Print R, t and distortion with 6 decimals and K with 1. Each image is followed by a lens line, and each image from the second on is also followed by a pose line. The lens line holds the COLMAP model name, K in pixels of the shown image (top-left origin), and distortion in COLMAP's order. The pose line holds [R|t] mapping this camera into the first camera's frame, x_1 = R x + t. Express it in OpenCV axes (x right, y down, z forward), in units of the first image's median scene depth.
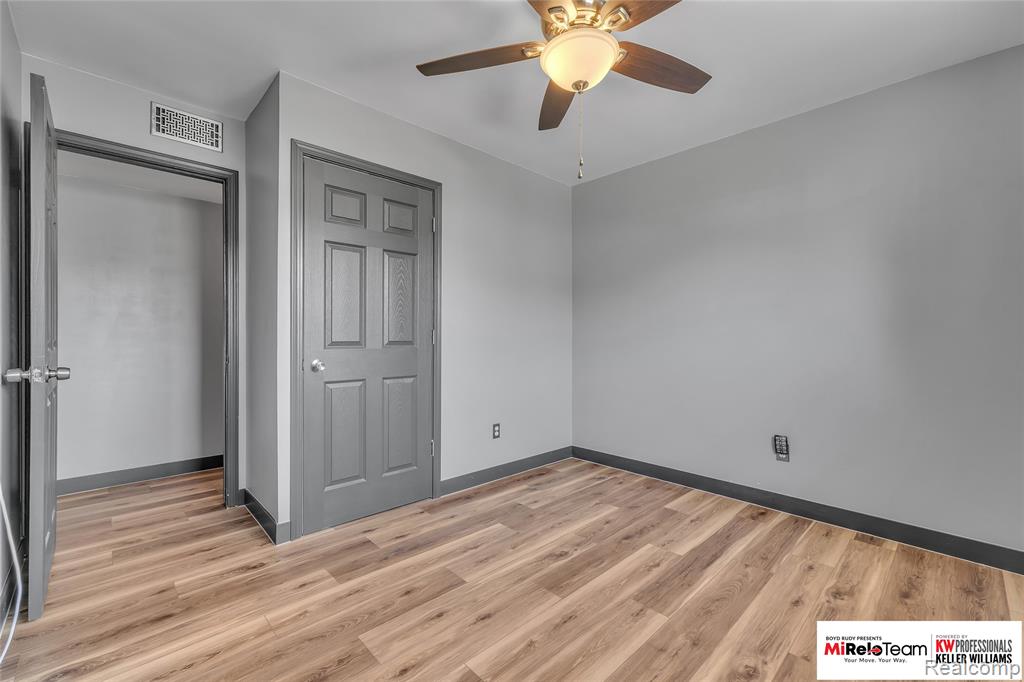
lens RADIAL K [[434.5, 0, 515.1], [0, 434.5, 339.4], [0, 0, 1]] dist [0.001743, 0.000435]
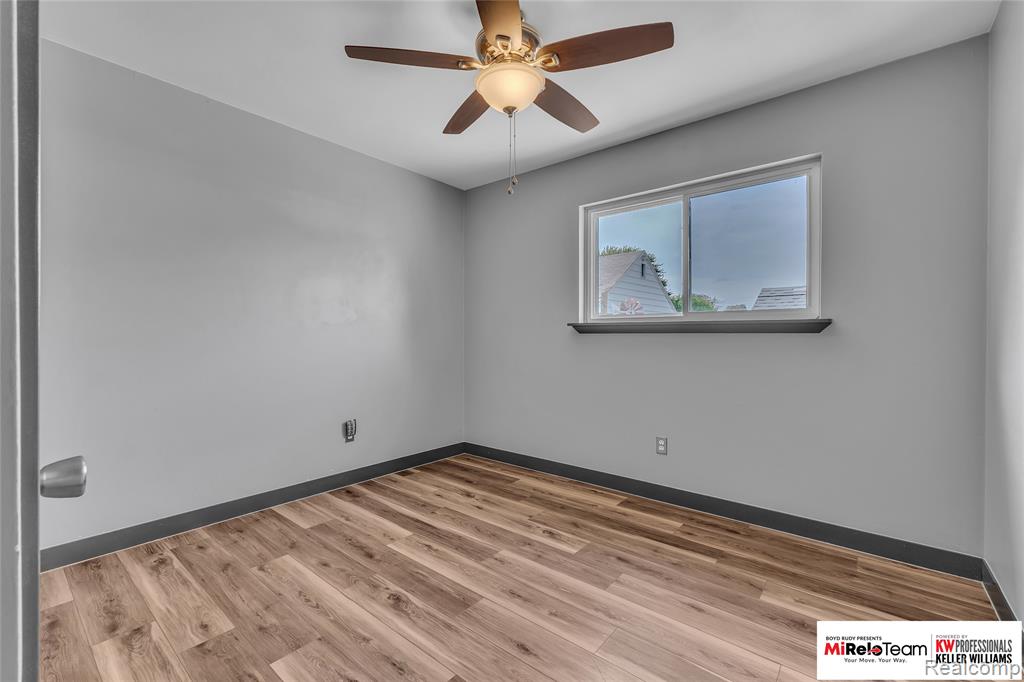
lens RADIAL K [[434.5, 0, 514.8], [0, 434.5, 337.3], [0, 0, 1]] dist [0.001743, 0.000435]
pose [[-0.119528, -0.008638, 0.992793, -0.626288], [0.003003, 0.999954, 0.009062, -0.010696], [-0.992826, 0.004065, -0.119496, 0.734382]]
